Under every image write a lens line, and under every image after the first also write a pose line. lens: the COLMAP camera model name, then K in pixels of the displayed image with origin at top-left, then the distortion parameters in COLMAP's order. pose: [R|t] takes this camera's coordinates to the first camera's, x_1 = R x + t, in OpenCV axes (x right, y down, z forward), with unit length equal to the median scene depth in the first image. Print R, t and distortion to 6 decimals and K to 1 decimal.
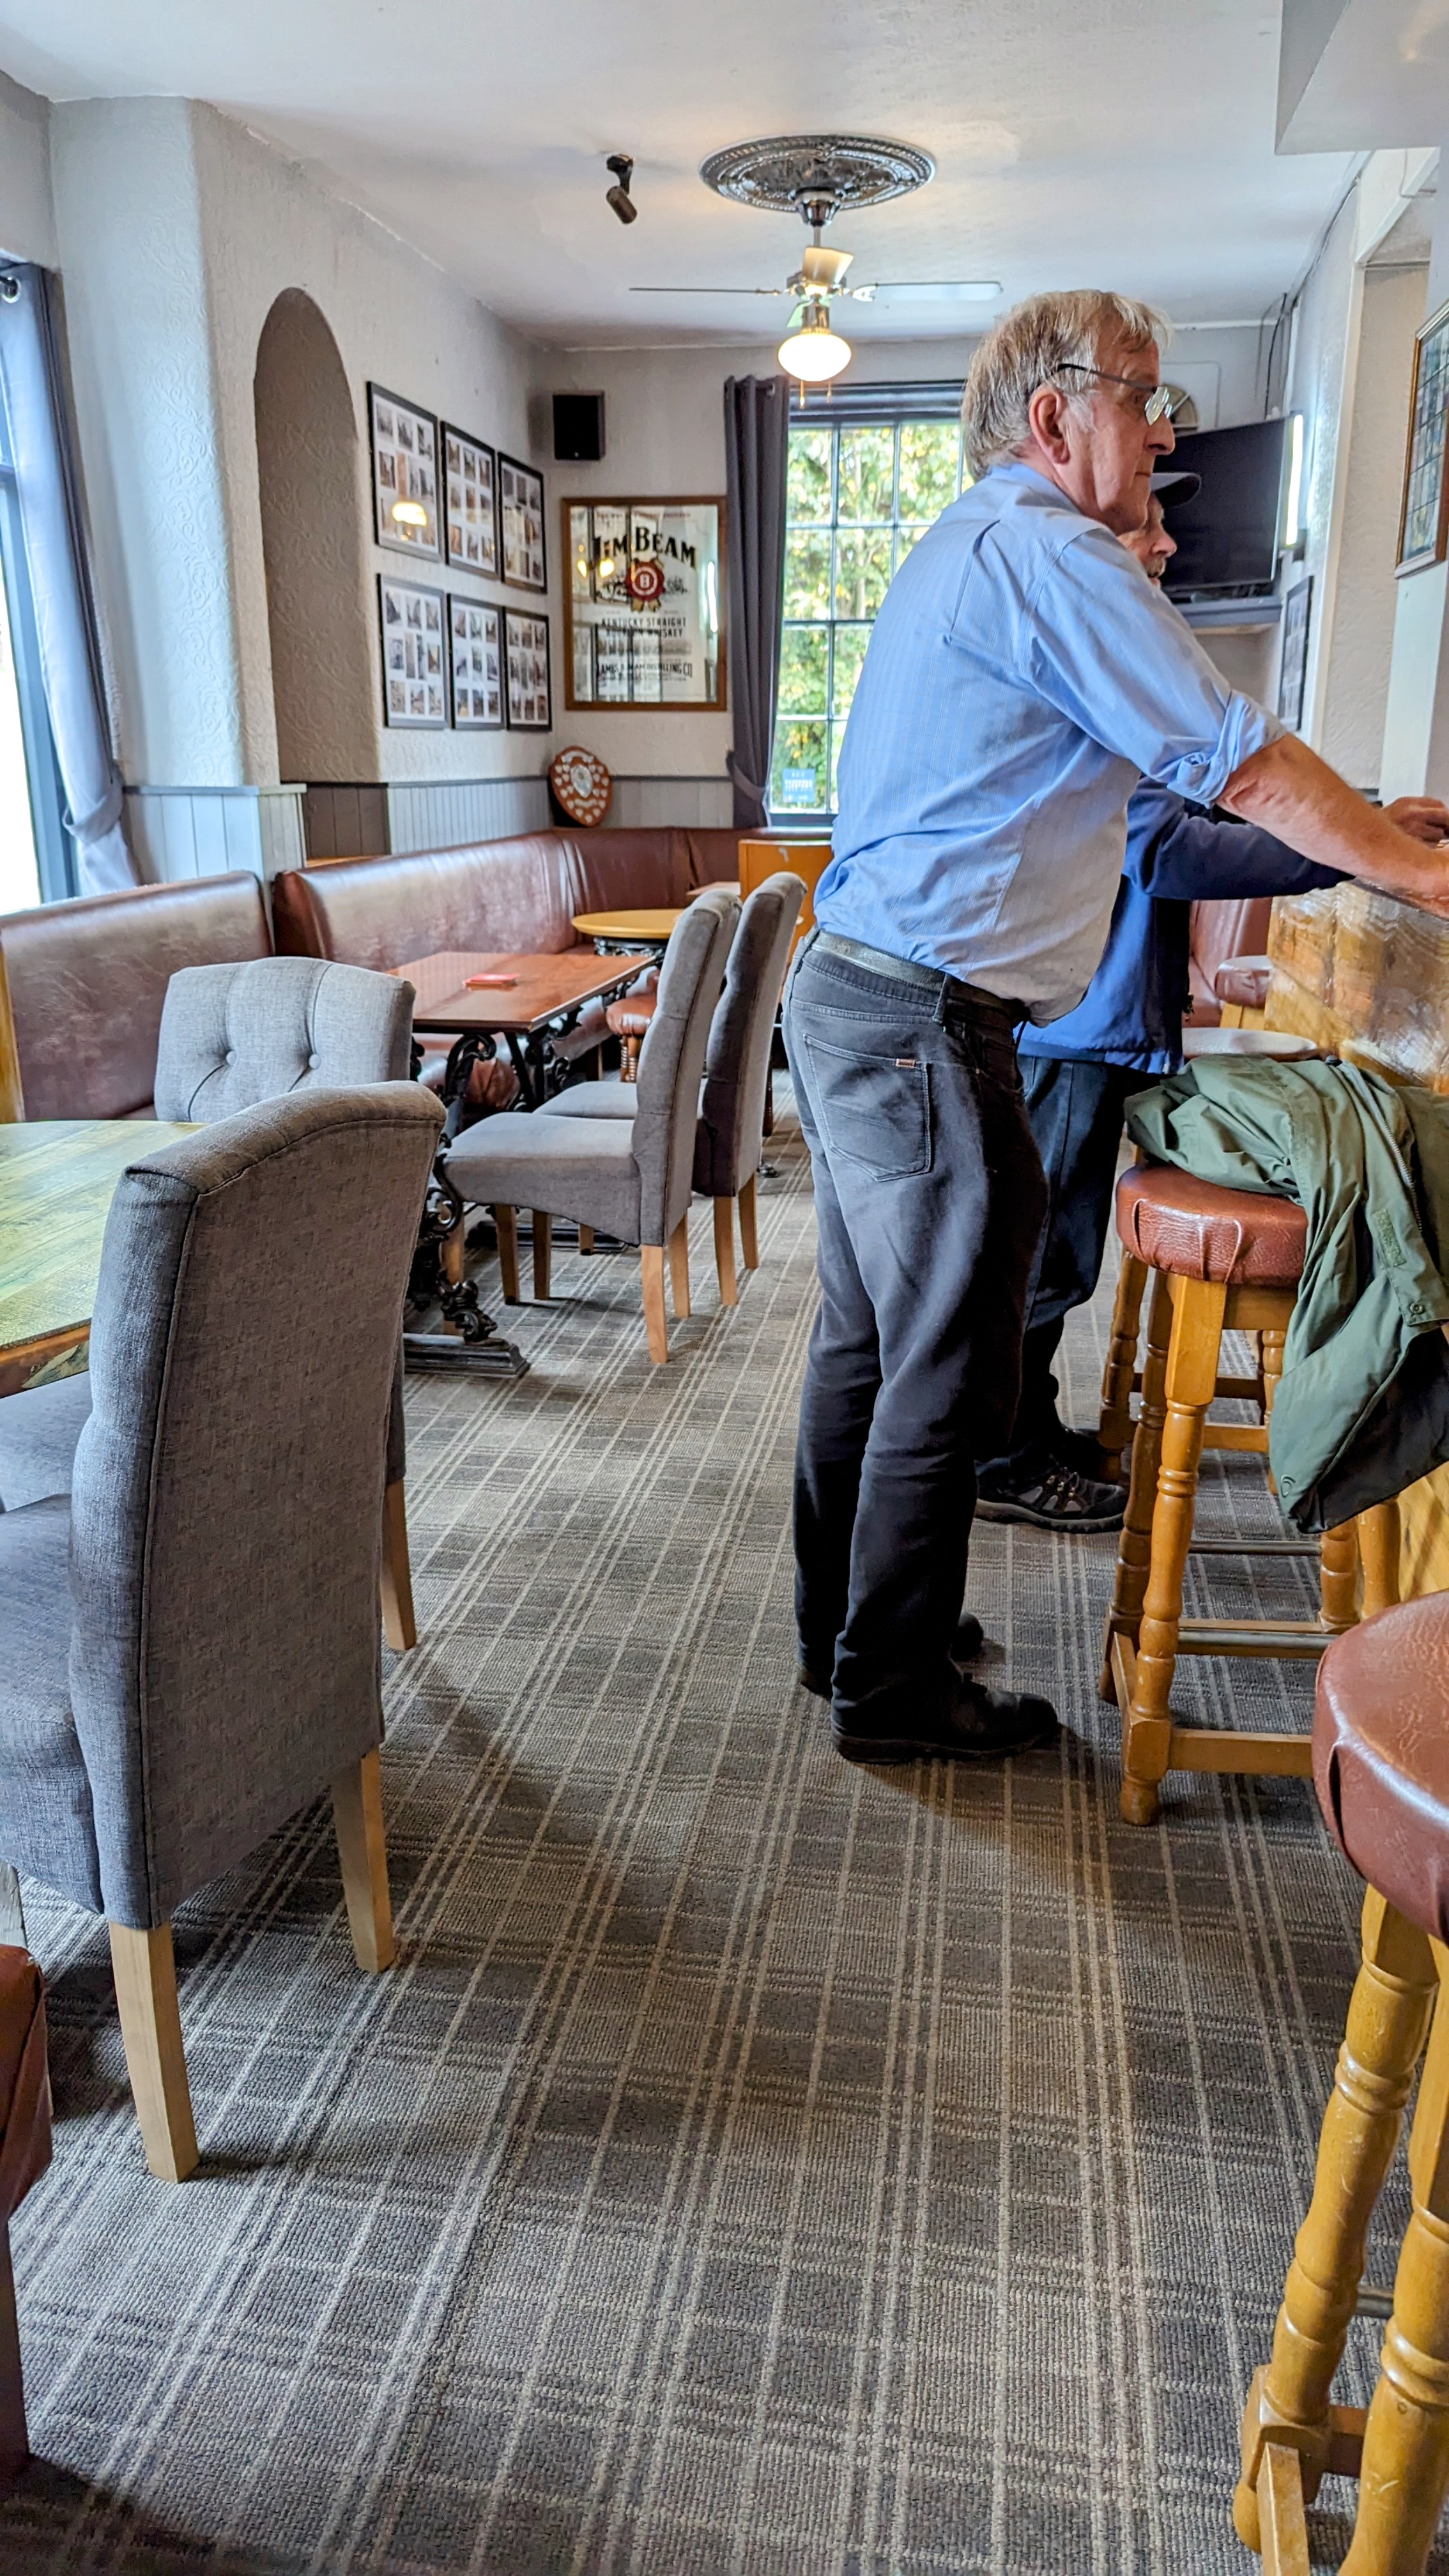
lens RADIAL K [[1820.5, 0, 717.1], [0, 1820.5, 1298.2], [0, 0, 1]] dist [-0.001233, -0.013819]
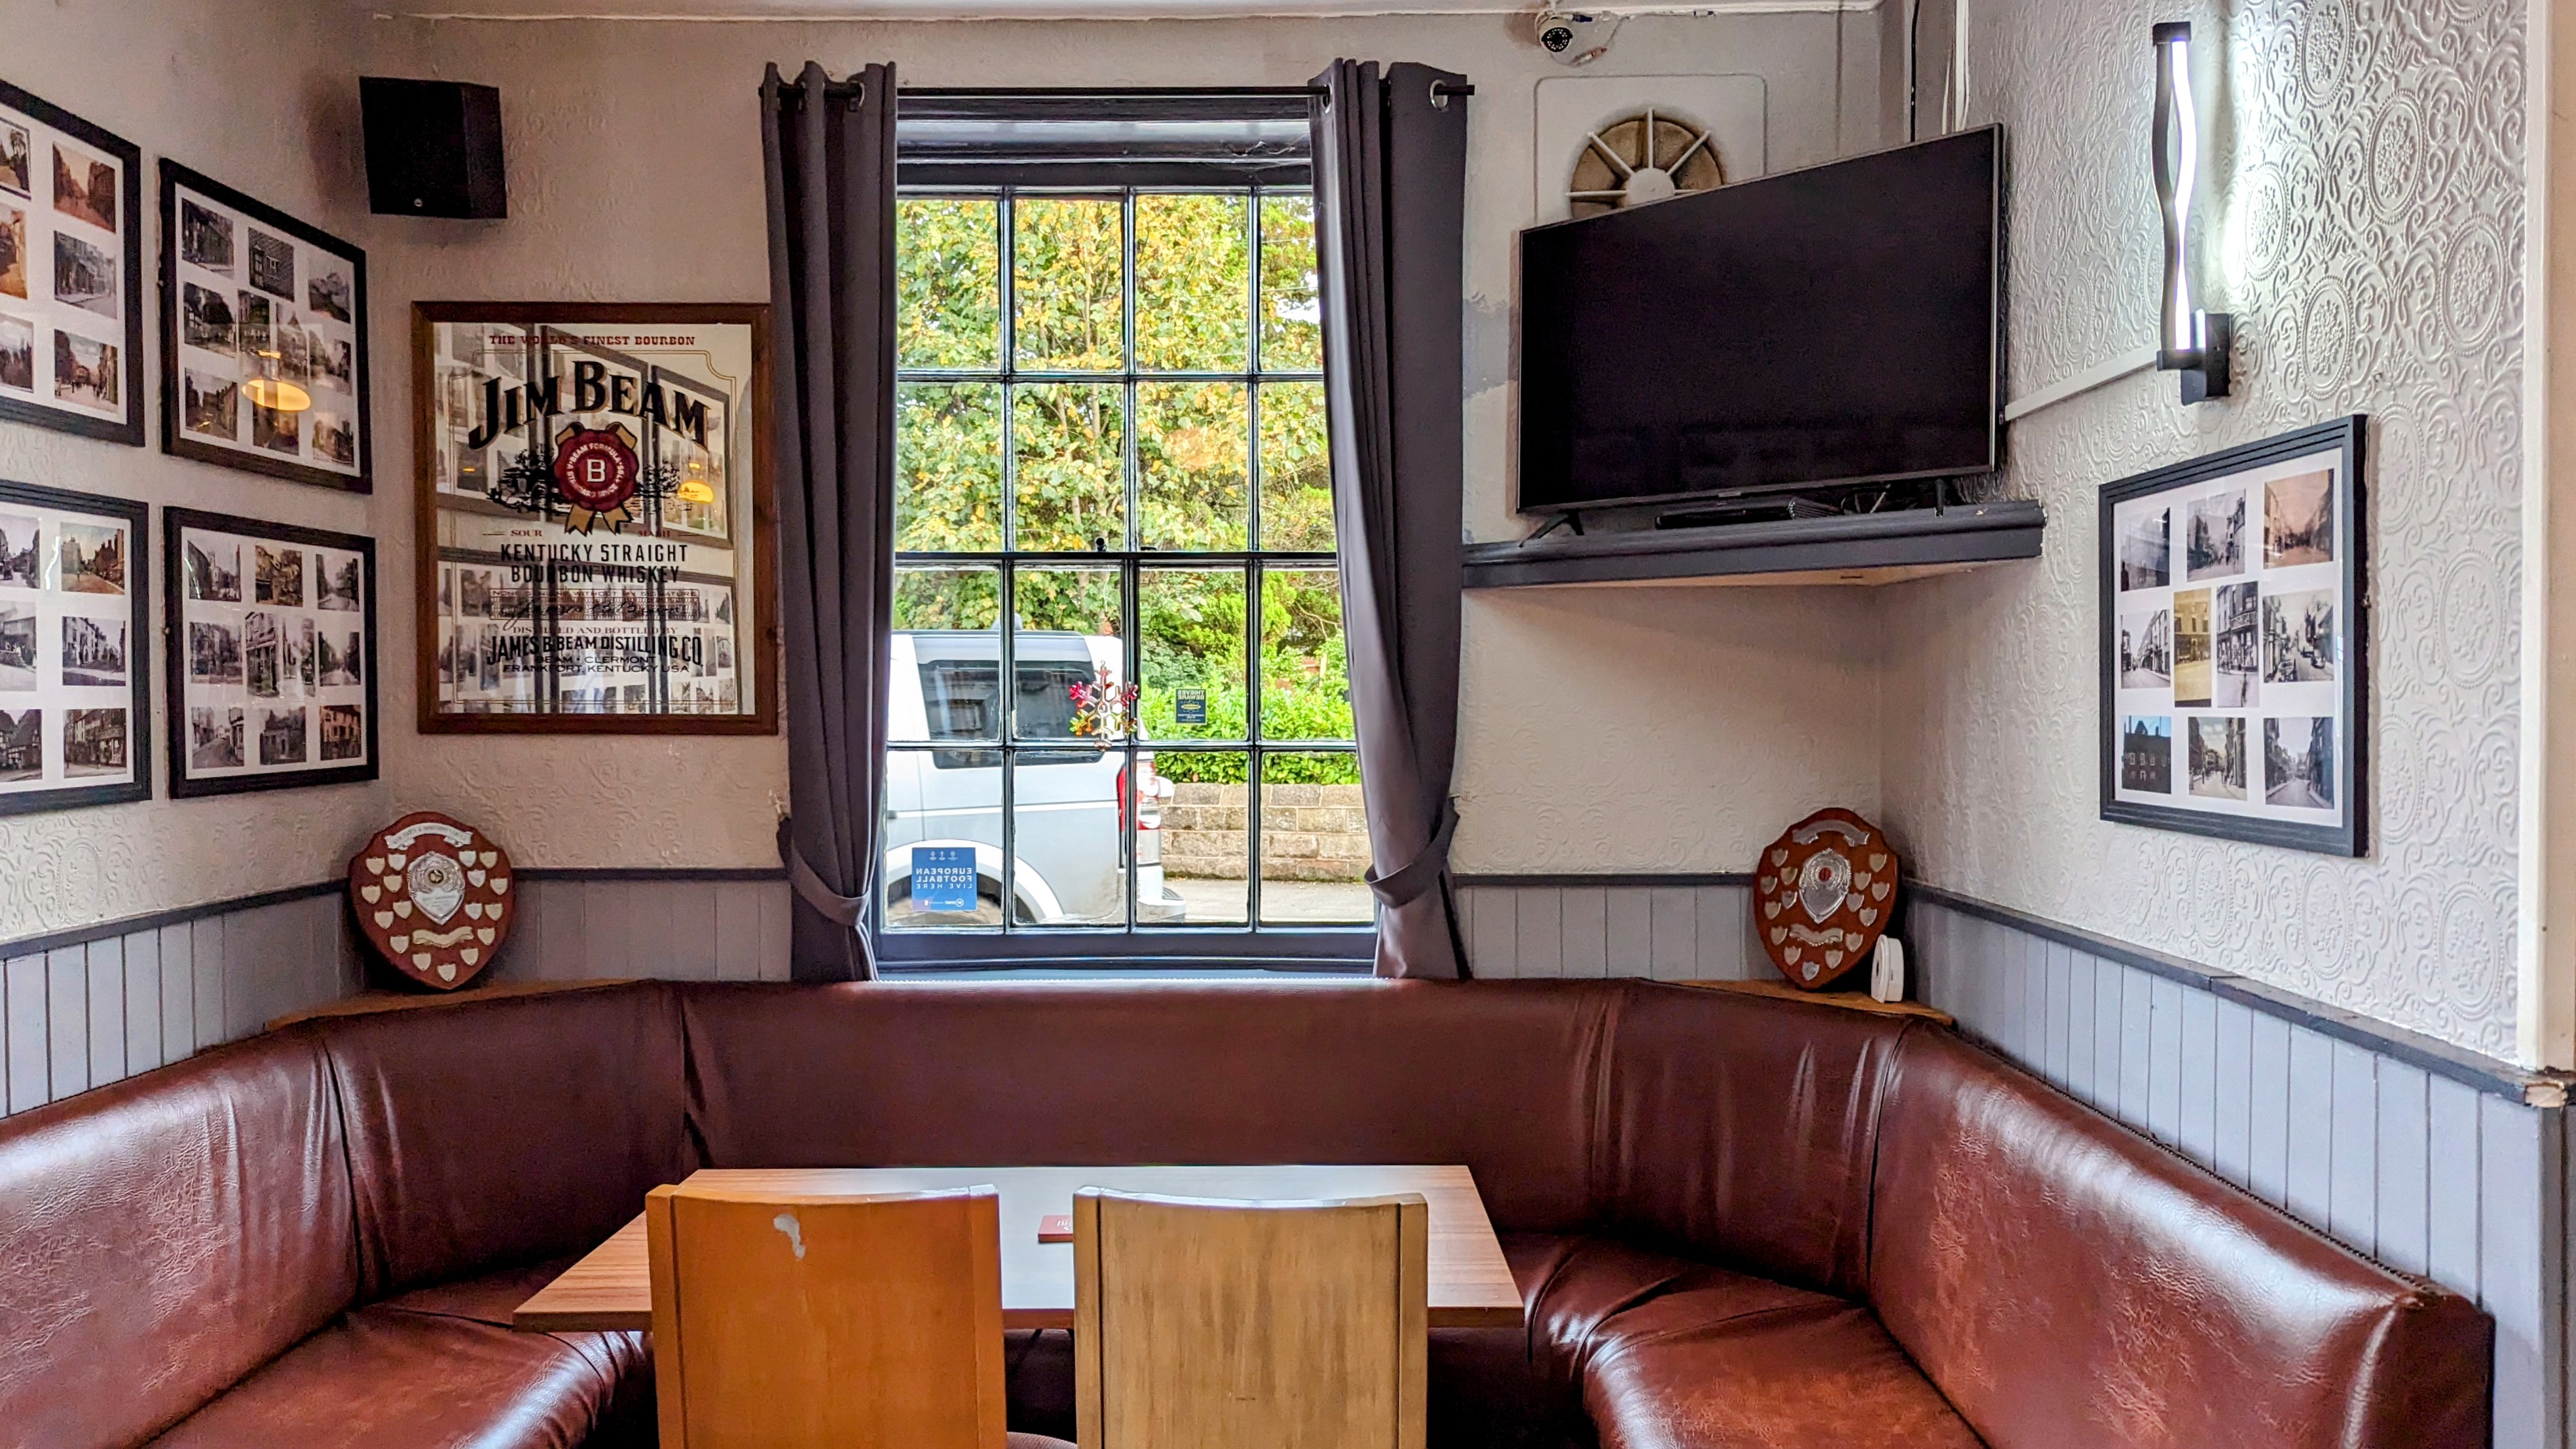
lens RADIAL K [[1820.4, 0, 1296.4], [0, 1820.4, 751.5], [0, 0, 1]] dist [-0.001233, -0.013819]
pose [[0.984834, -0.006901, 0.173362, 0.055657], [0.051712, 0.965470, -0.255330, -0.193142], [-0.165614, 0.260423, 0.951185, 0.537383]]
